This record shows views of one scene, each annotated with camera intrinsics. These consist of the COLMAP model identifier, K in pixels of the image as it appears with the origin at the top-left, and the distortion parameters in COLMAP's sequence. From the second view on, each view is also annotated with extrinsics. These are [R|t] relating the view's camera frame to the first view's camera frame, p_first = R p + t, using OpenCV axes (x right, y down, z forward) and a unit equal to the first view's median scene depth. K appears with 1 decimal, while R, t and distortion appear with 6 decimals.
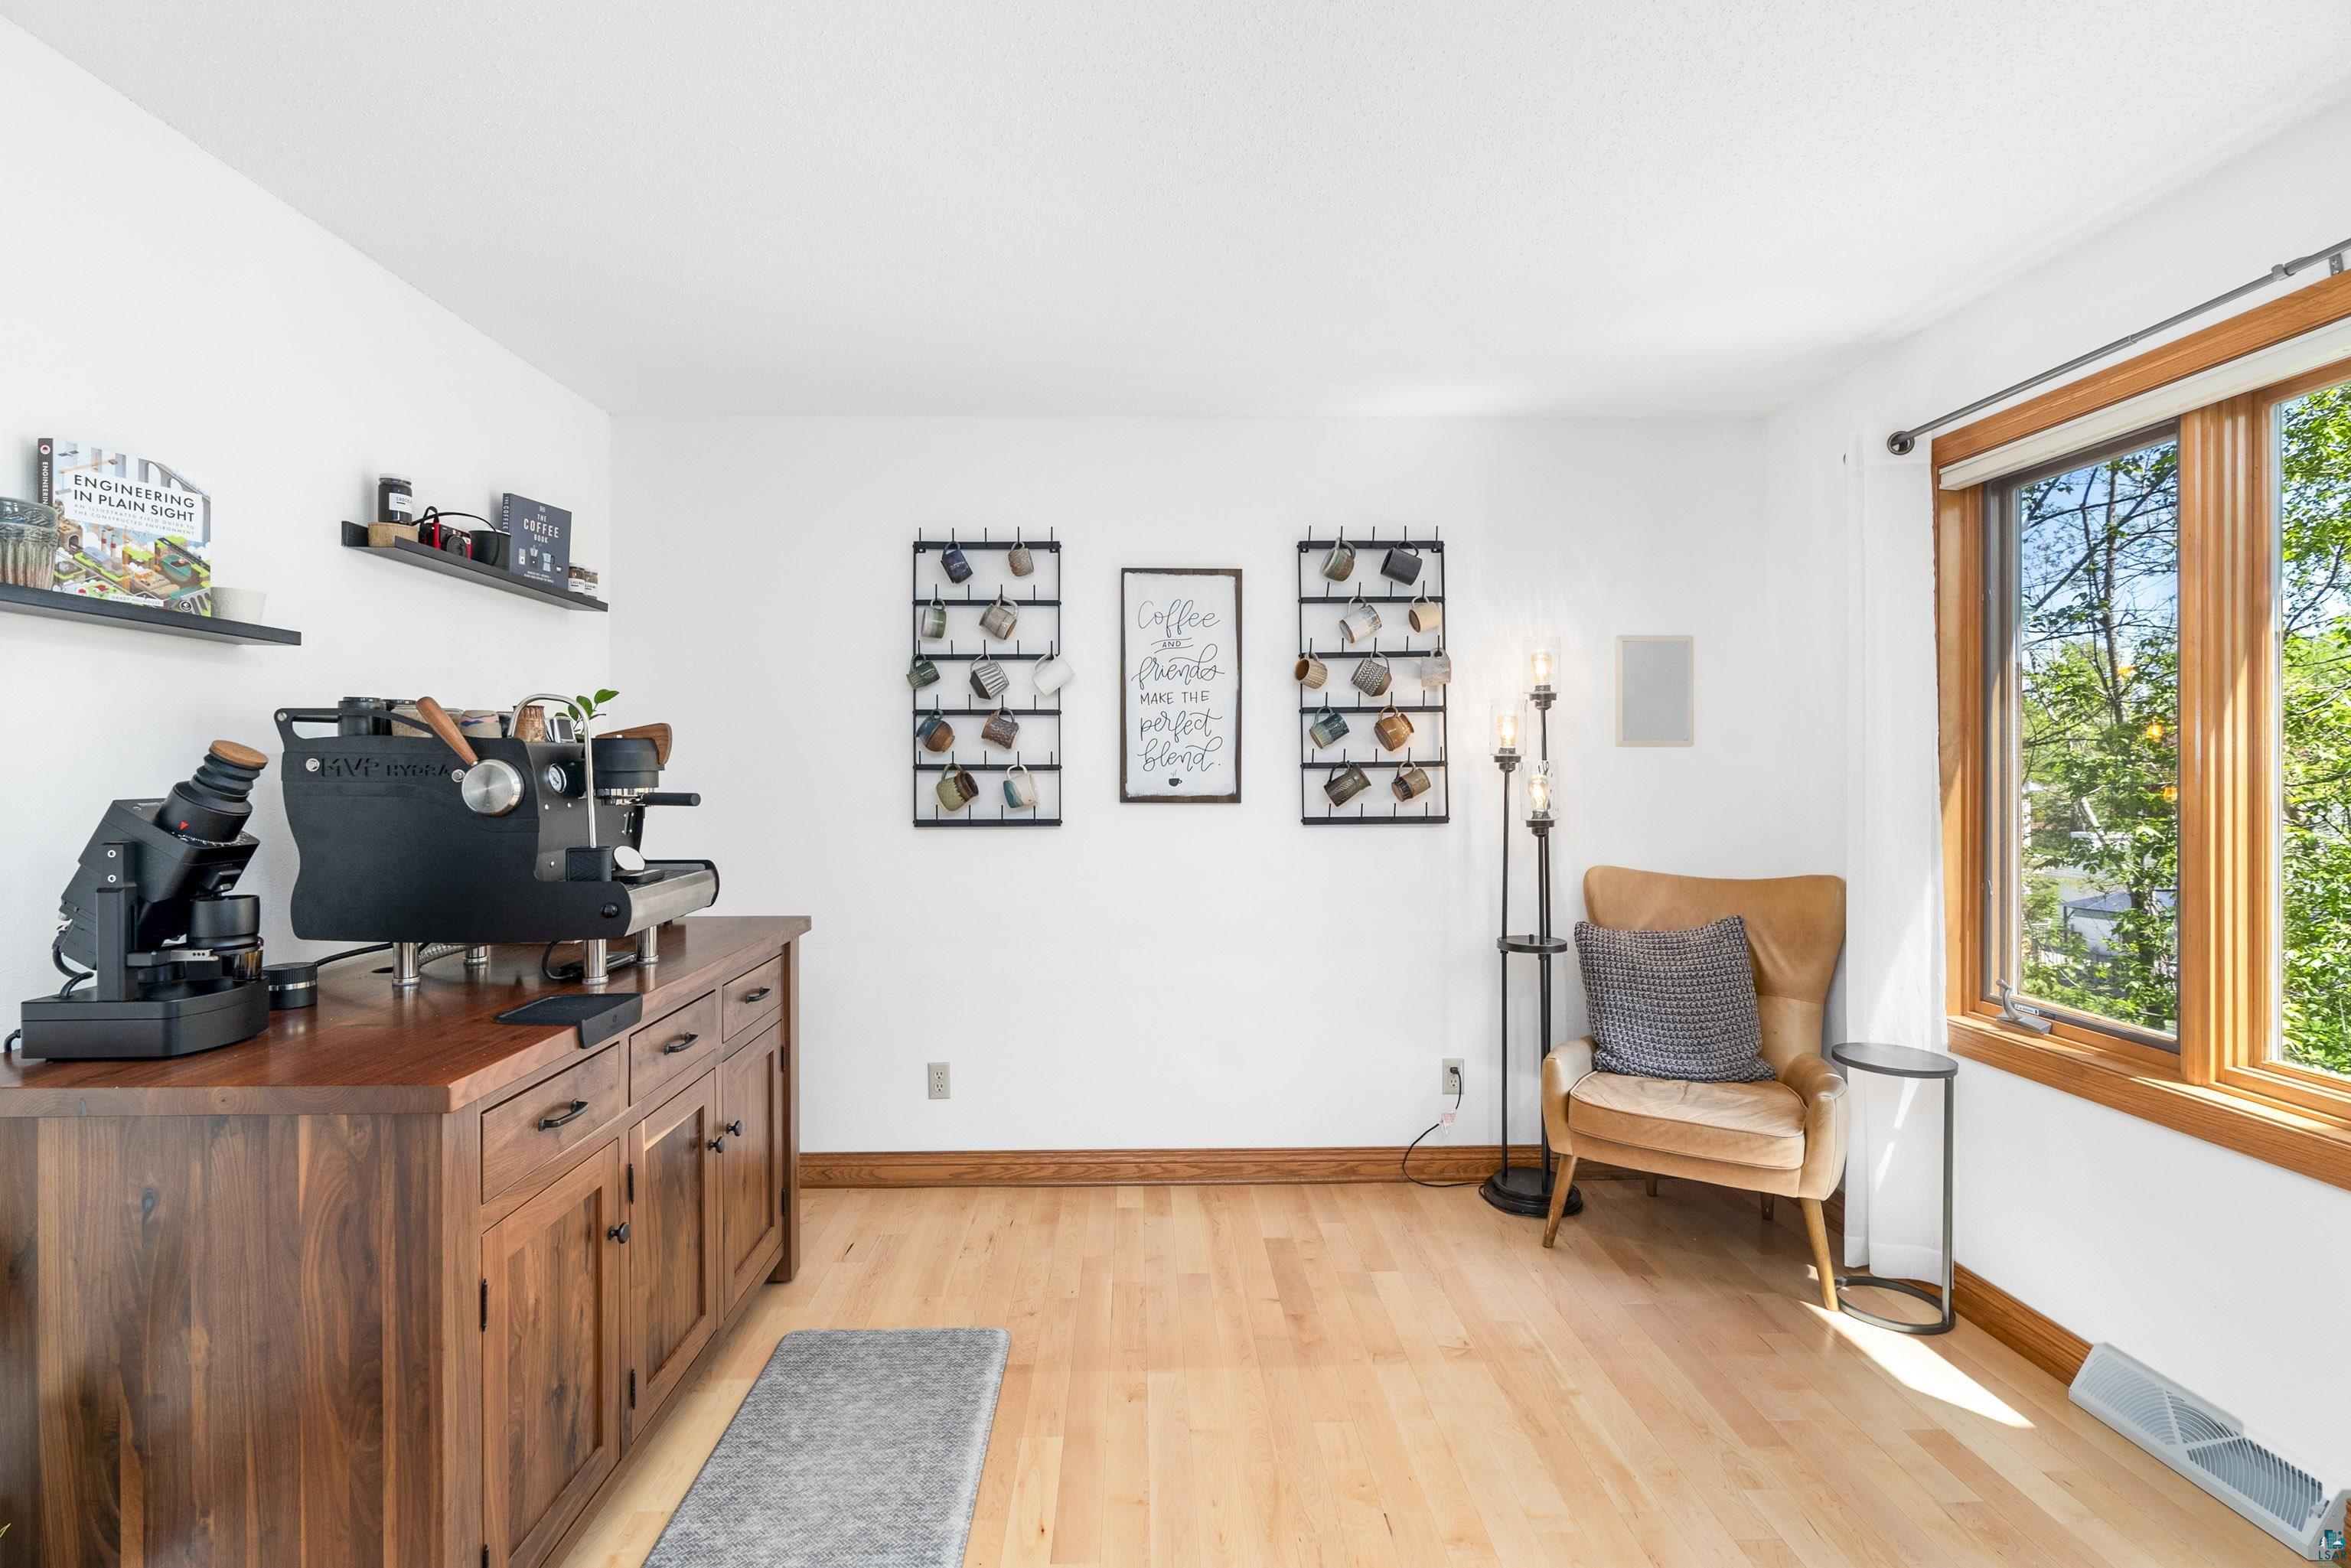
lens RADIAL K [[1143.6, 0, 1175.0], [0, 1143.6, 775.4], [0, 0, 1]] dist [0.000039, 0.000221]
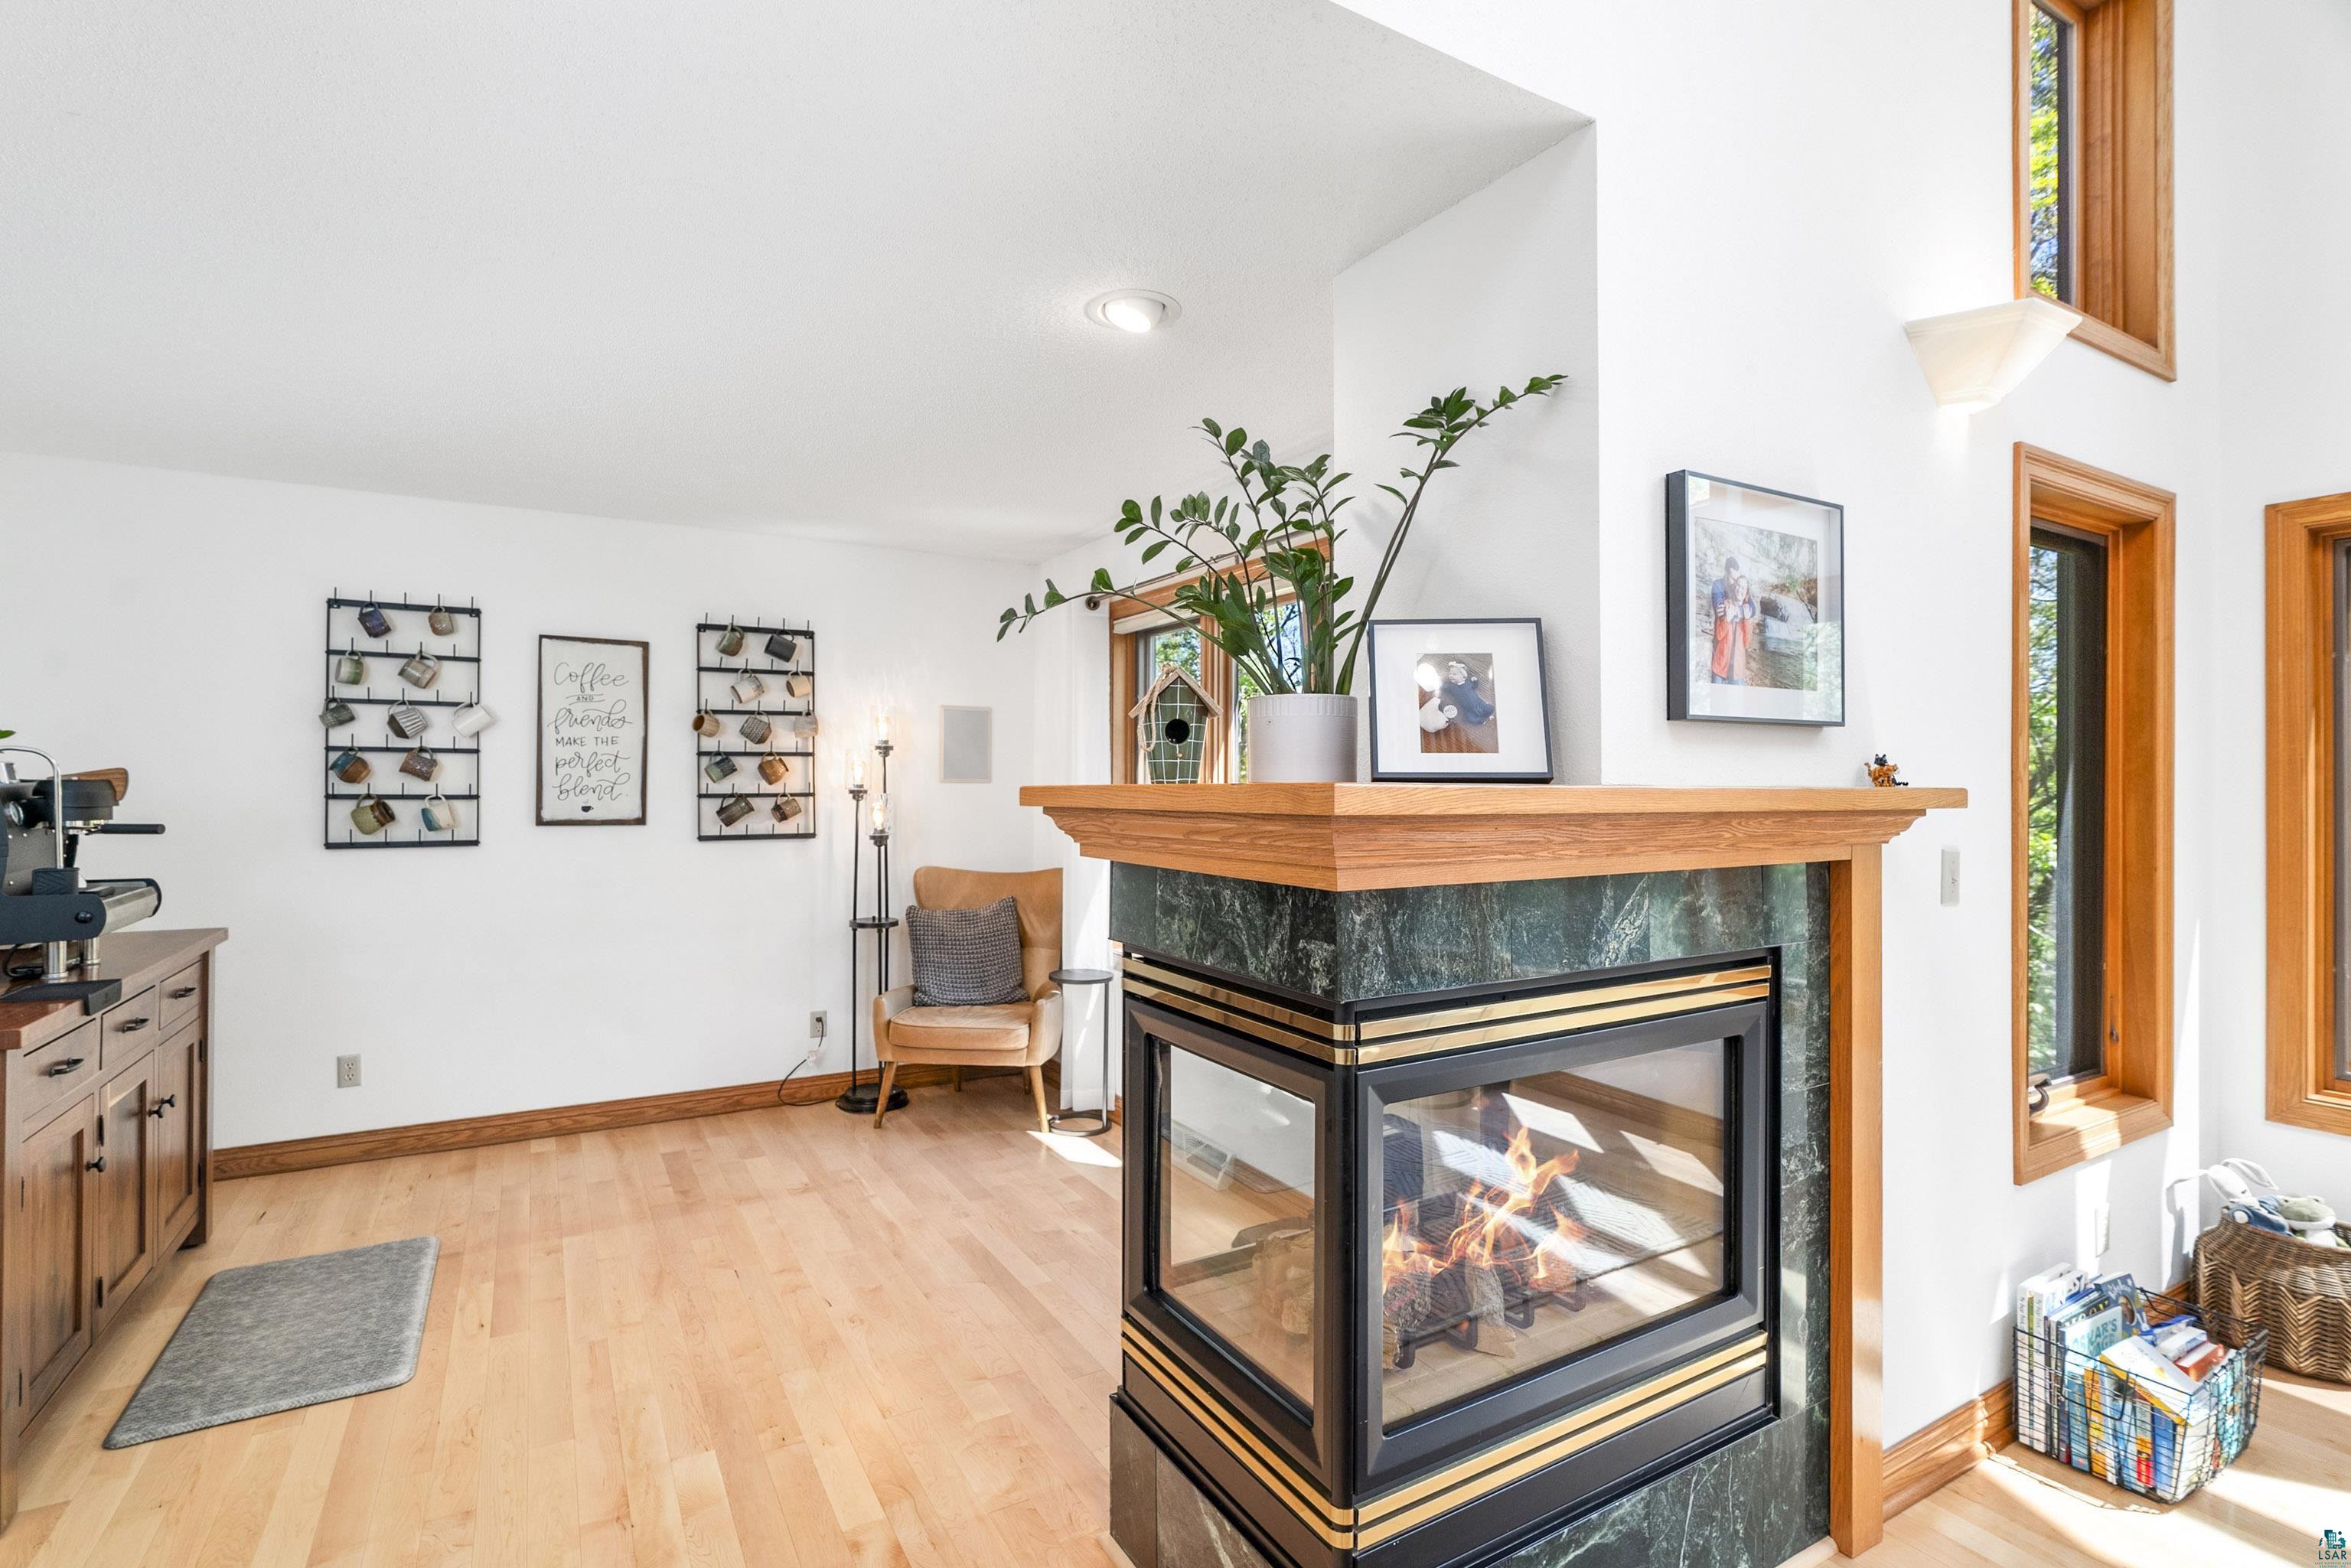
lens RADIAL K [[1074.8, 0, 1186.9], [0, 1074.8, 782.4], [0, 0, 1]] dist [-0.009534, 0.002167]
pose [[0.871488, 0.008992, 0.490334, -0.003773], [-0.004158, 0.999931, -0.010947, -0.013725], [-0.490398, 0.007502, 0.871466, -0.365187]]
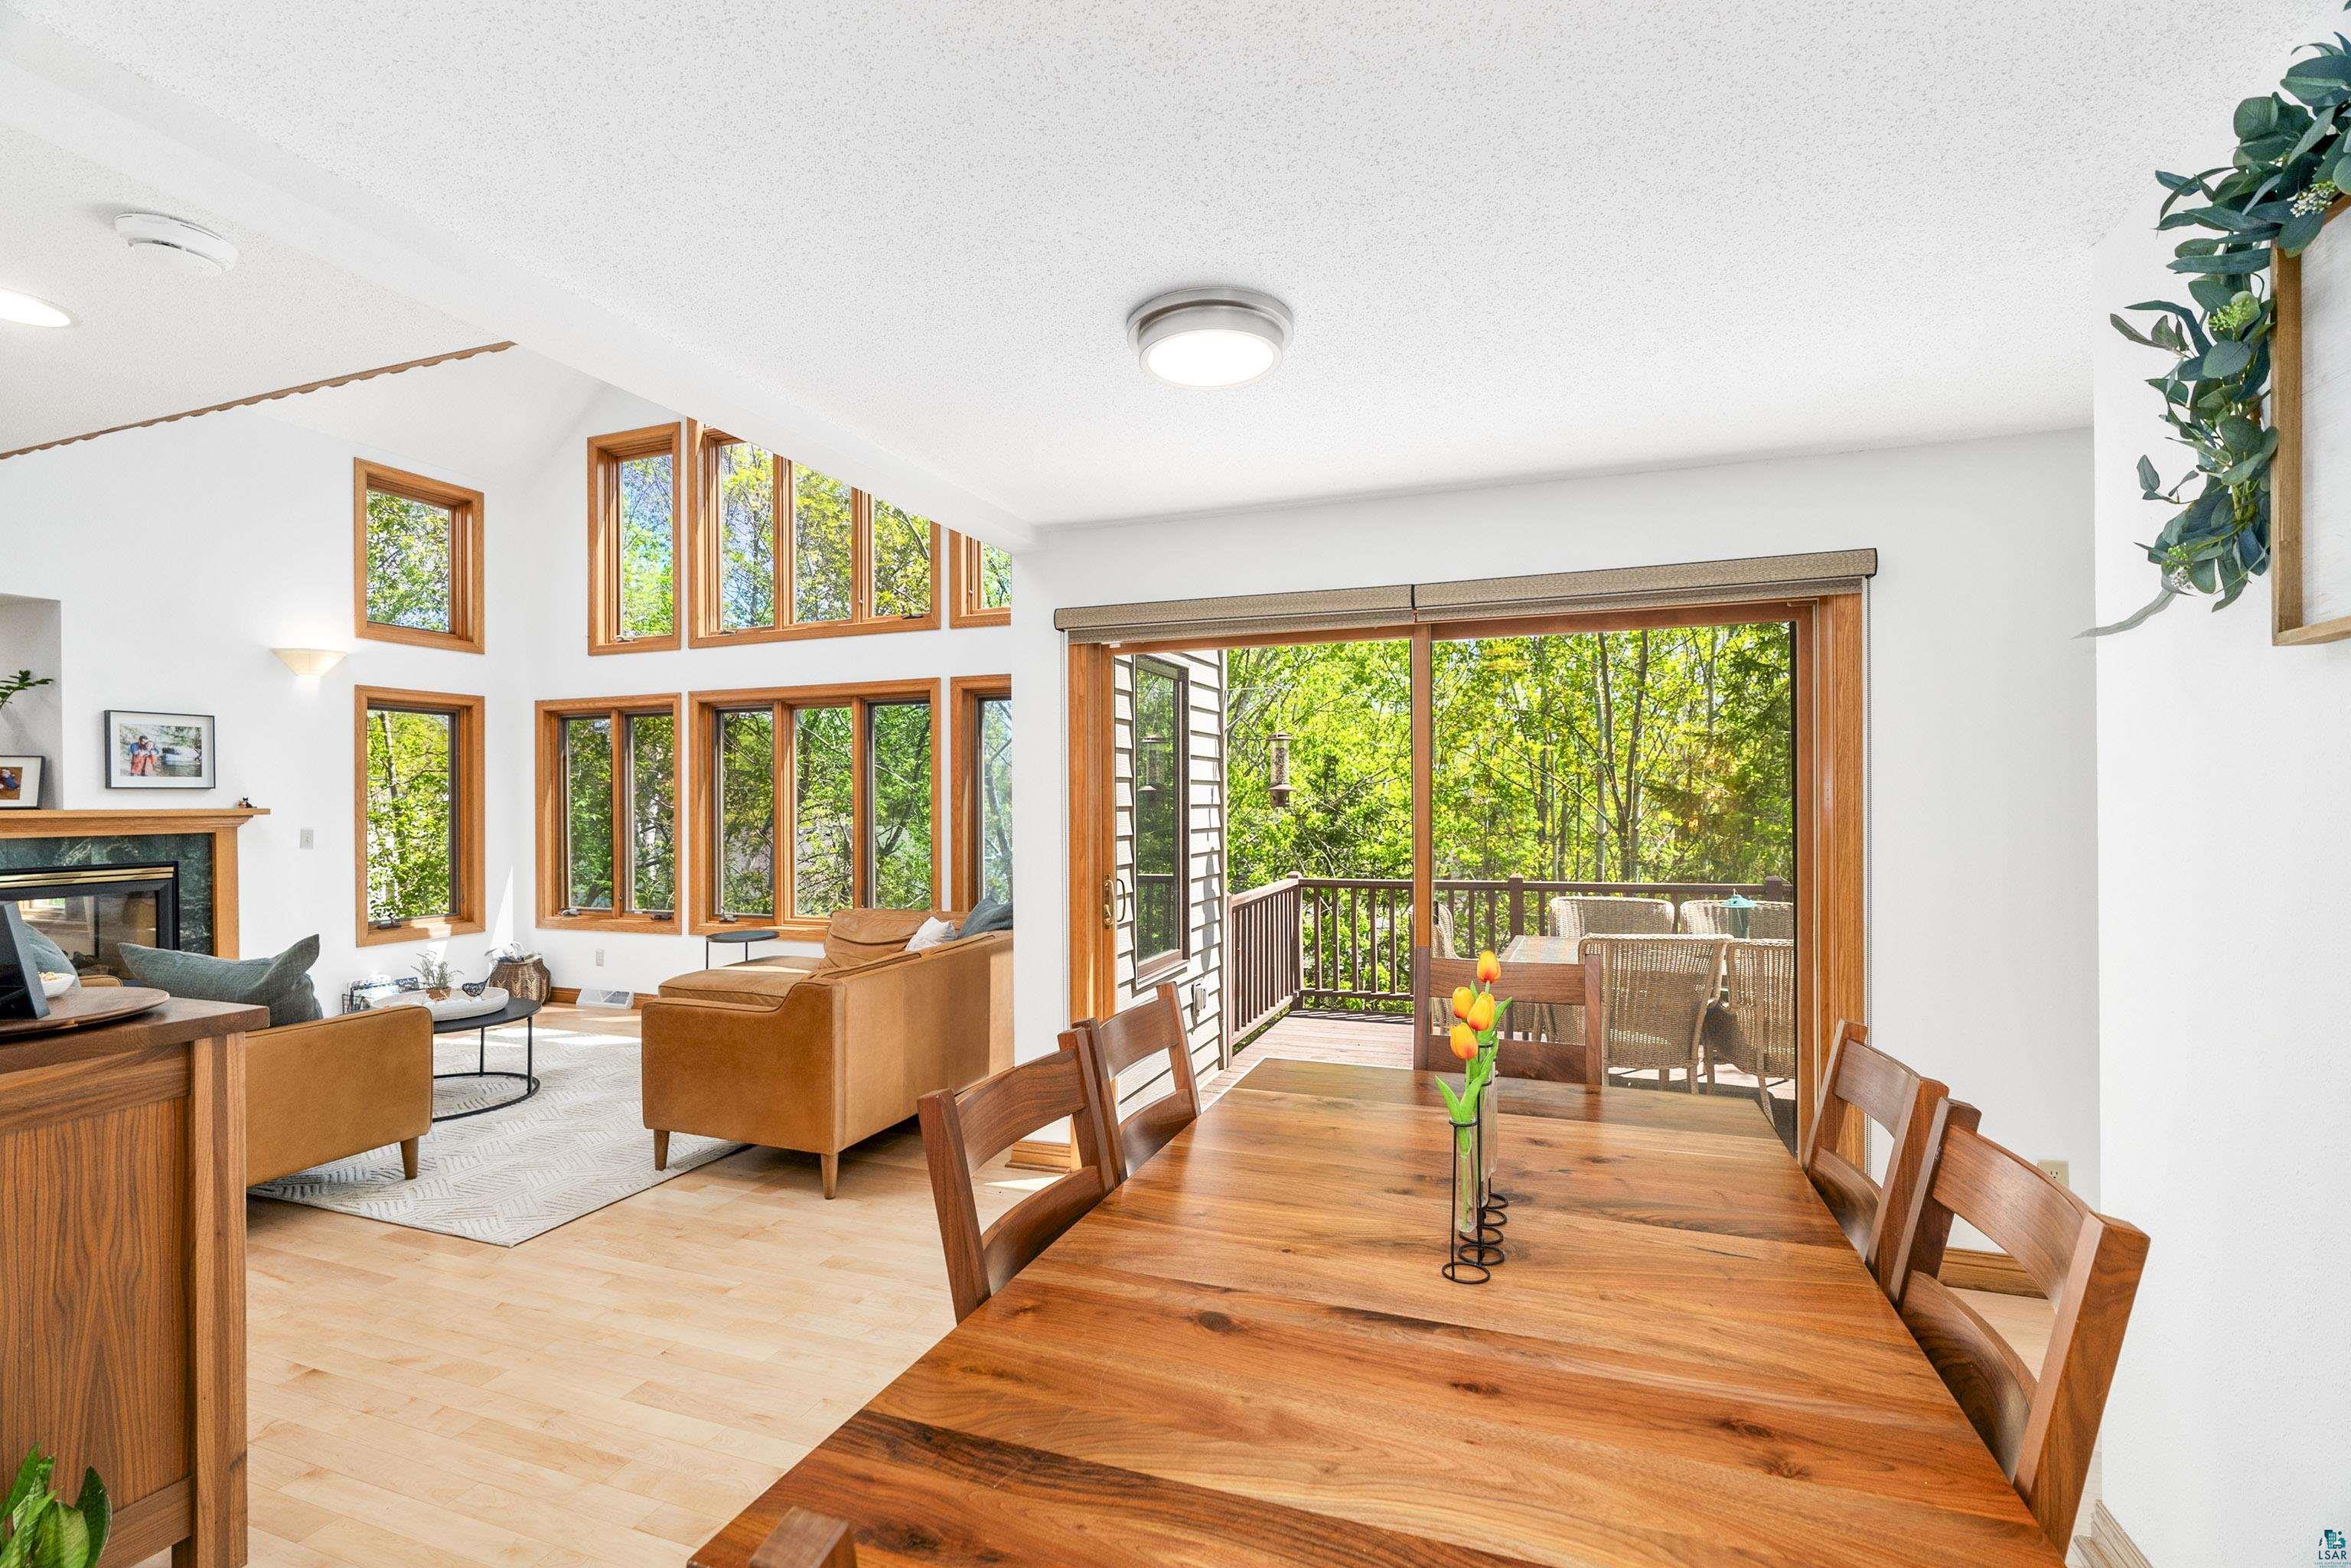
lens RADIAL K [[1074.8, 0, 1173.8], [0, 1074.8, 791.3], [0, 0, 1]] dist [-0.009534, 0.002167]
pose [[0.376699, 0.008804, 0.926294, -1.508895], [0.003216, 0.999936, -0.010812, -0.045861], [-0.926330, 0.007052, 0.376647, -6.515923]]
